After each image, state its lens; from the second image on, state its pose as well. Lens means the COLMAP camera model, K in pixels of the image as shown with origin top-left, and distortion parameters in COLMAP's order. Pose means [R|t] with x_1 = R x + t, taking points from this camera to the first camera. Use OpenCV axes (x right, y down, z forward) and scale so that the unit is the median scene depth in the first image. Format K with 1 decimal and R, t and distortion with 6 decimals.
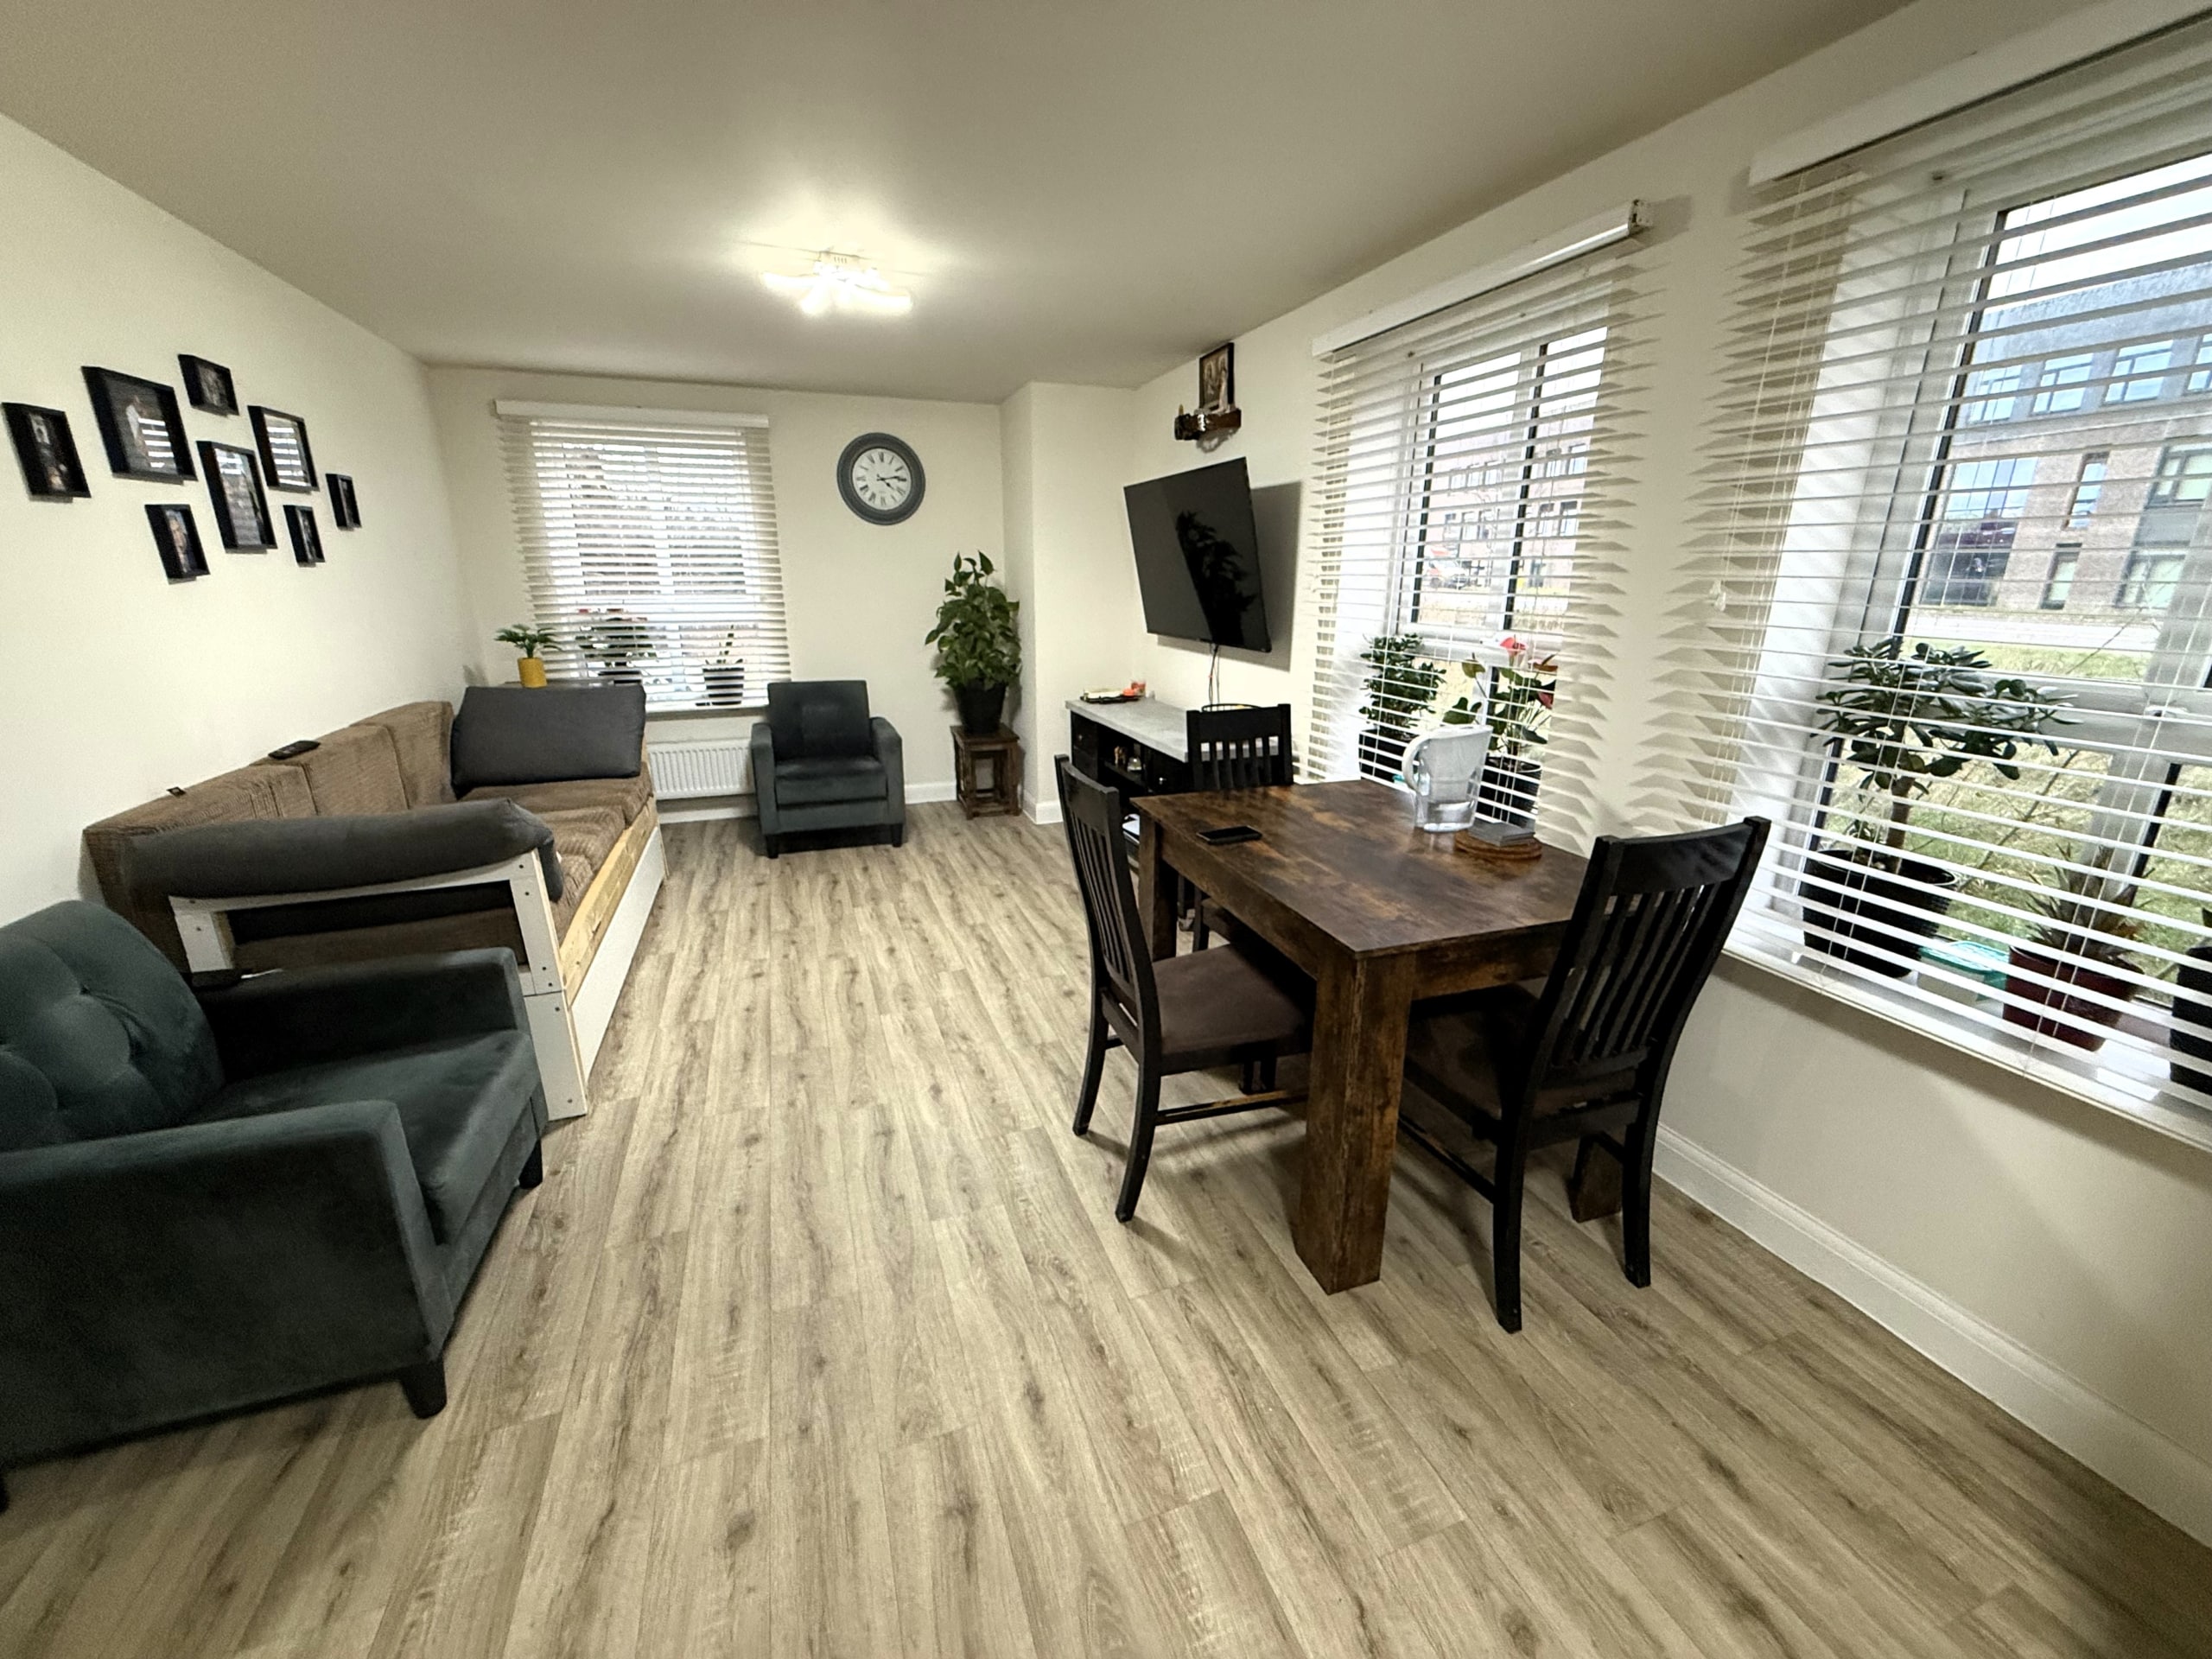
lens RADIAL K [[885.7, 0, 1104.7], [0, 885.7, 831.2], [0, 0, 1]] dist [-0.001206, 0.000342]
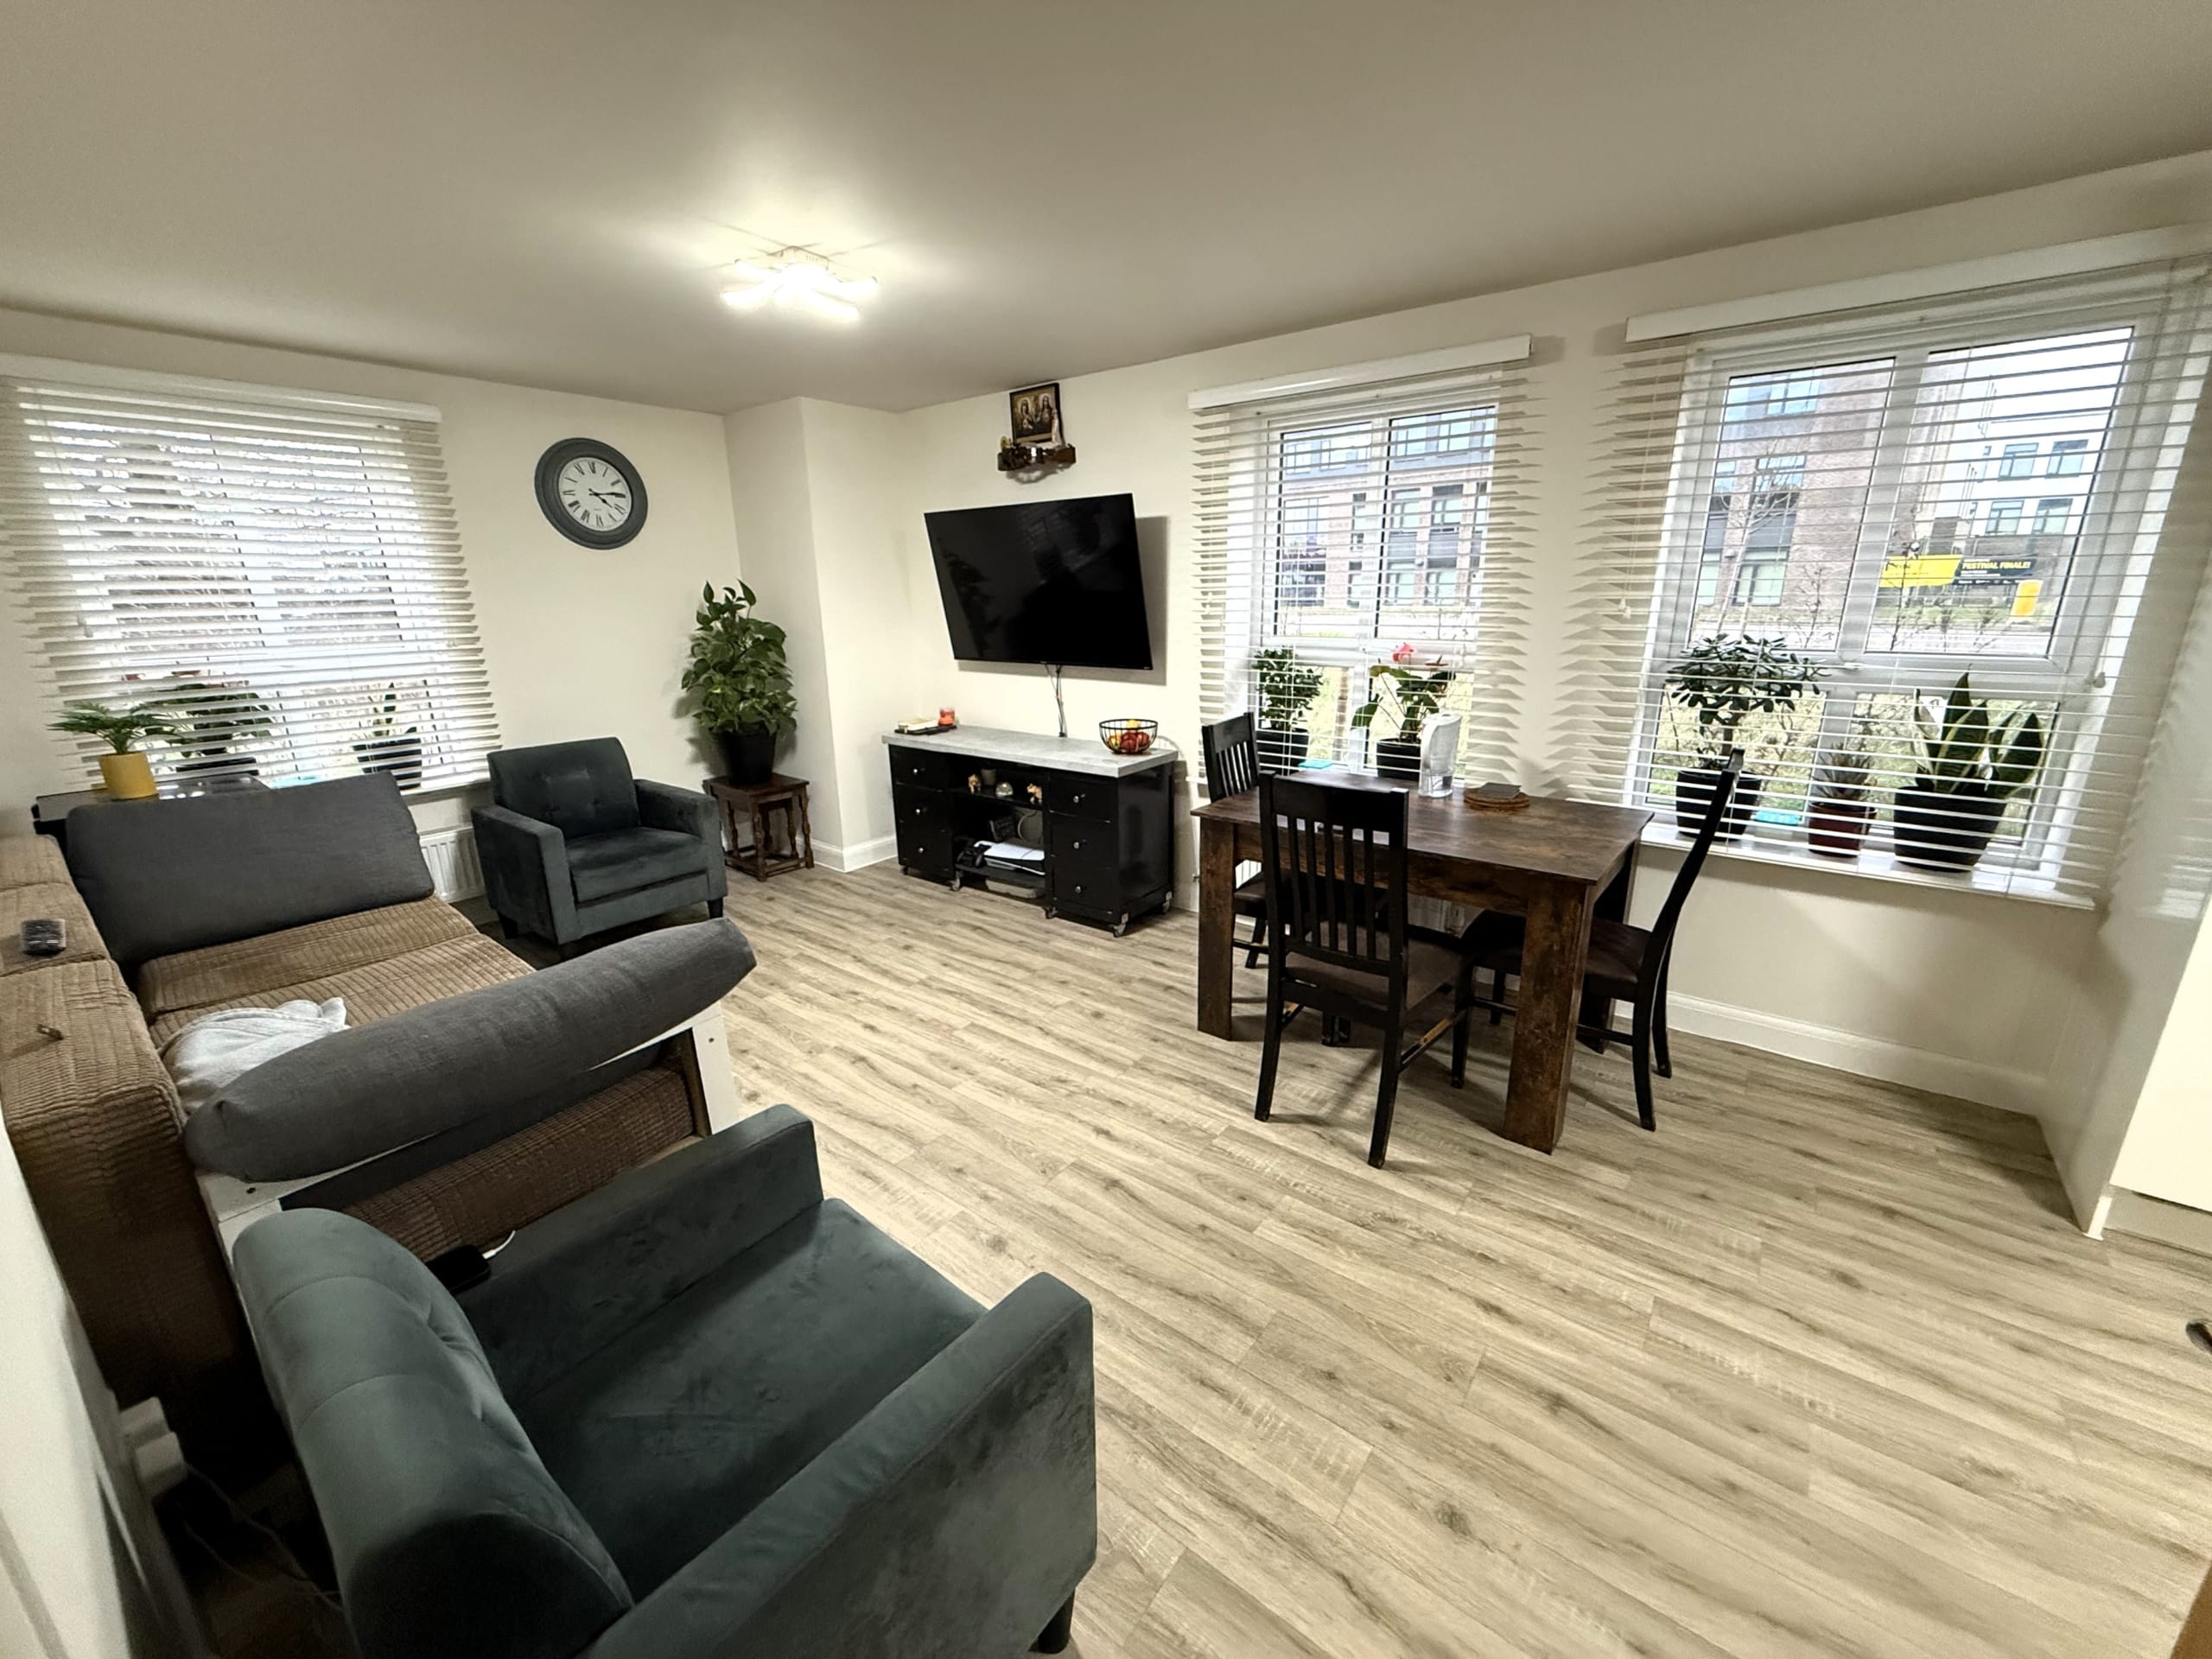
lens RADIAL K [[885.7, 0, 1103.7], [0, 885.7, 831.1], [0, 0, 1]] dist [-0.001206, 0.000342]
pose [[0.845470, -0.158058, 0.510096, -0.416684], [0.167306, 0.985505, 0.028063, -0.041504], [-0.507138, 0.061616, 0.859659, 0.090104]]
